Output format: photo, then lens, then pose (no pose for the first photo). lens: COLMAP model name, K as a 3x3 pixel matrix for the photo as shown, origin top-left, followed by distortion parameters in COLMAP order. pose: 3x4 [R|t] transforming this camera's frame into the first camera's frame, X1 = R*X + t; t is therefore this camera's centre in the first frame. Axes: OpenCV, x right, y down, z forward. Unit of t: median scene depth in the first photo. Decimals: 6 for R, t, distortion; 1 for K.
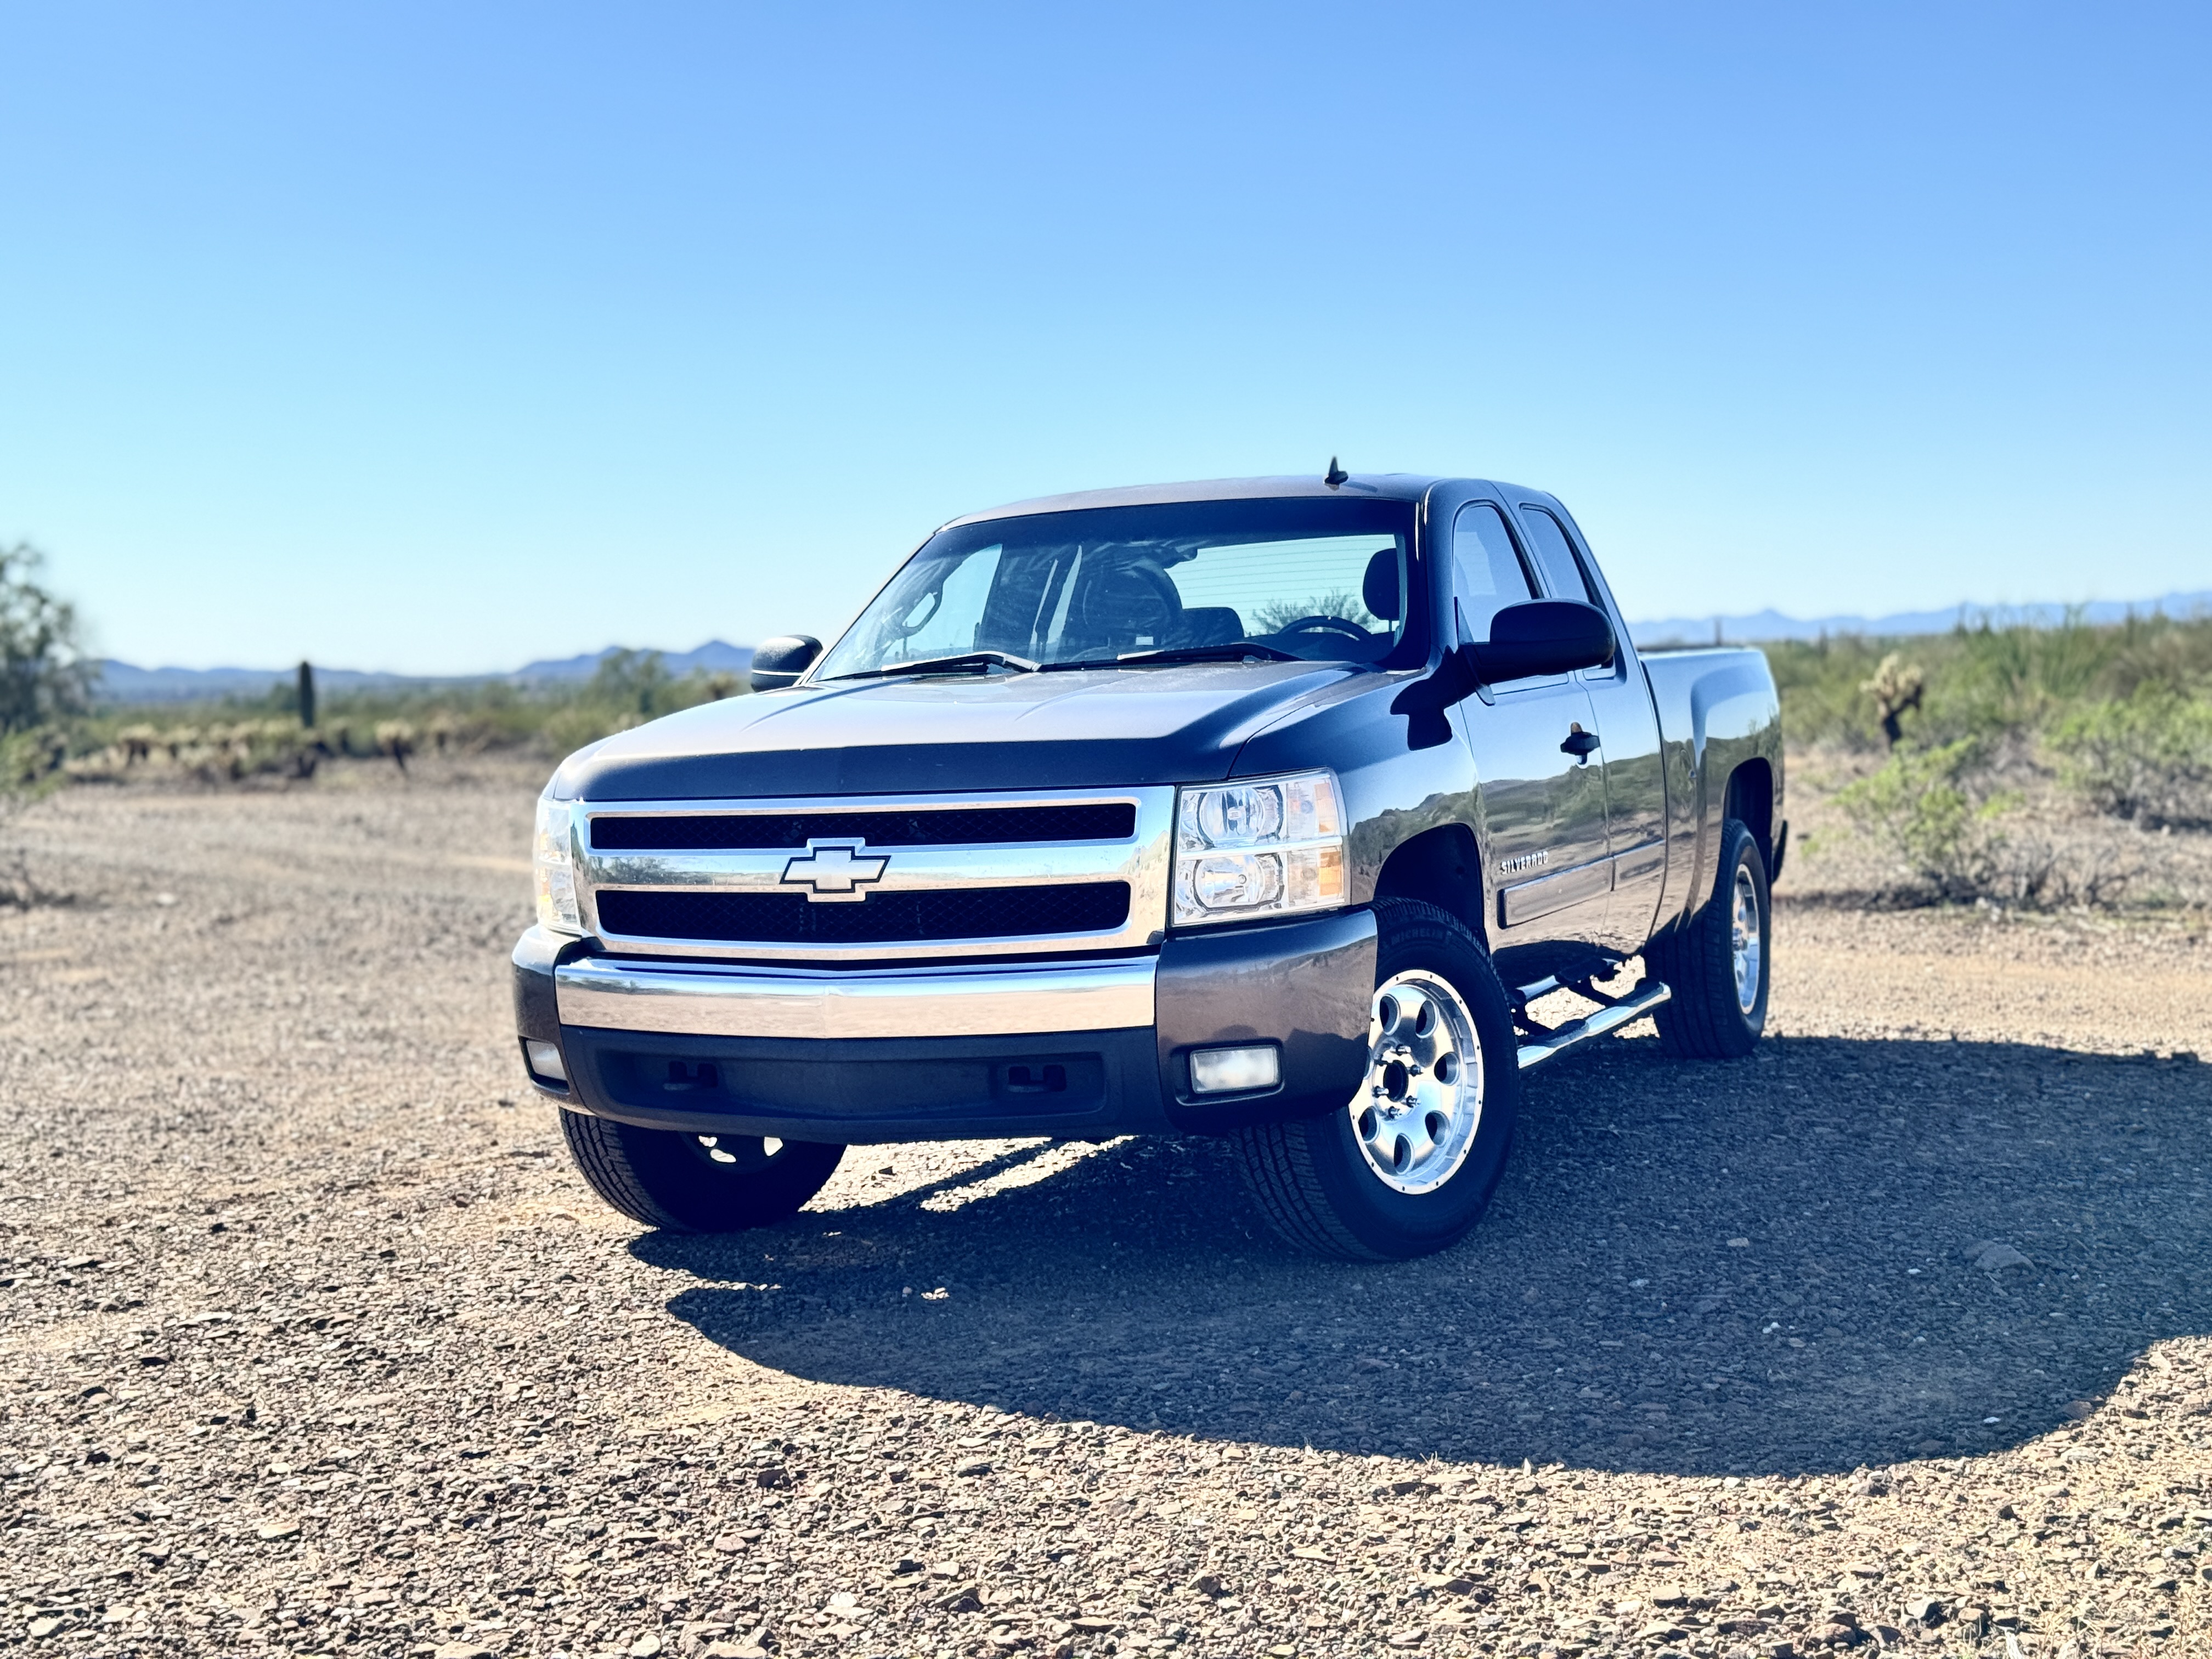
lens RADIAL K [[3263.8, 0, 1115.8], [0, 3263.8, 884.5], [0, 0, 1]] dist [0.176379, -0.197500]
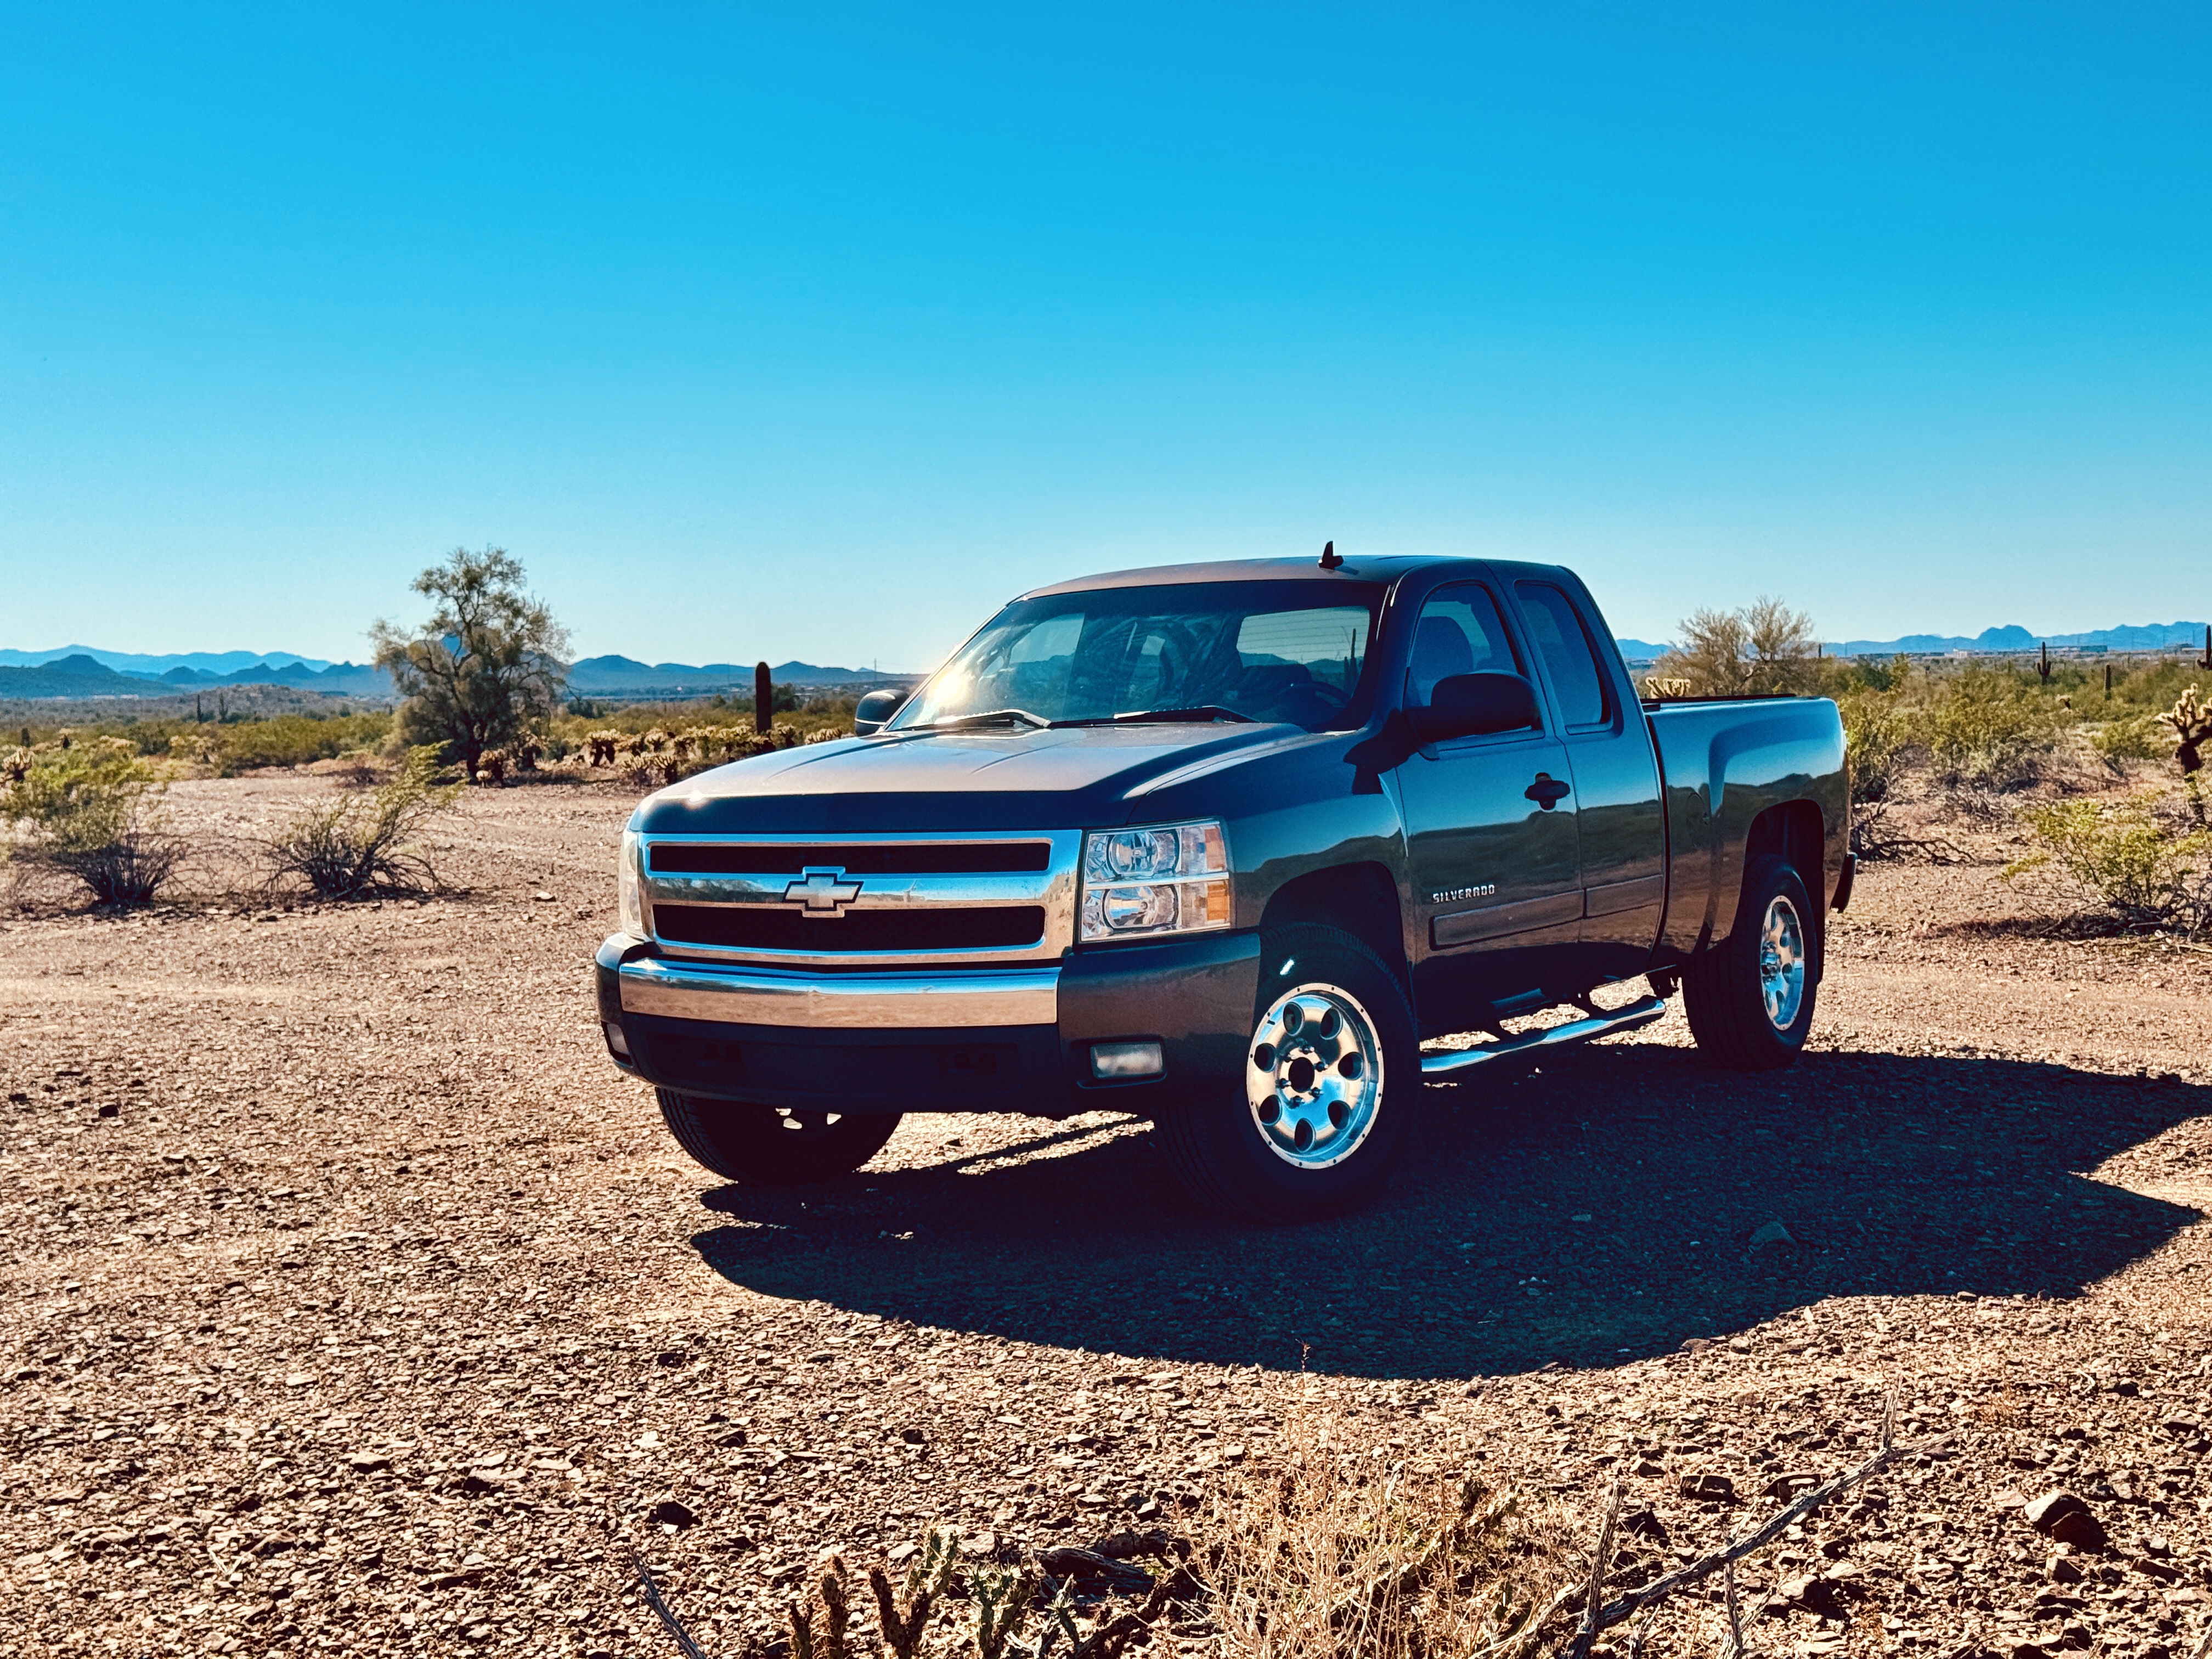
lens RADIAL K [[3263.8, 0, 1115.8], [0, 3263.8, 884.5], [0, 0, 1]] dist [0.176379, -0.197500]
pose [[0.989439, 0.018249, -0.143794, 0.187204], [-0.018396, 0.999831, 0.000307, -0.008988], [0.143775, 0.002342, 0.989608, -0.198531]]
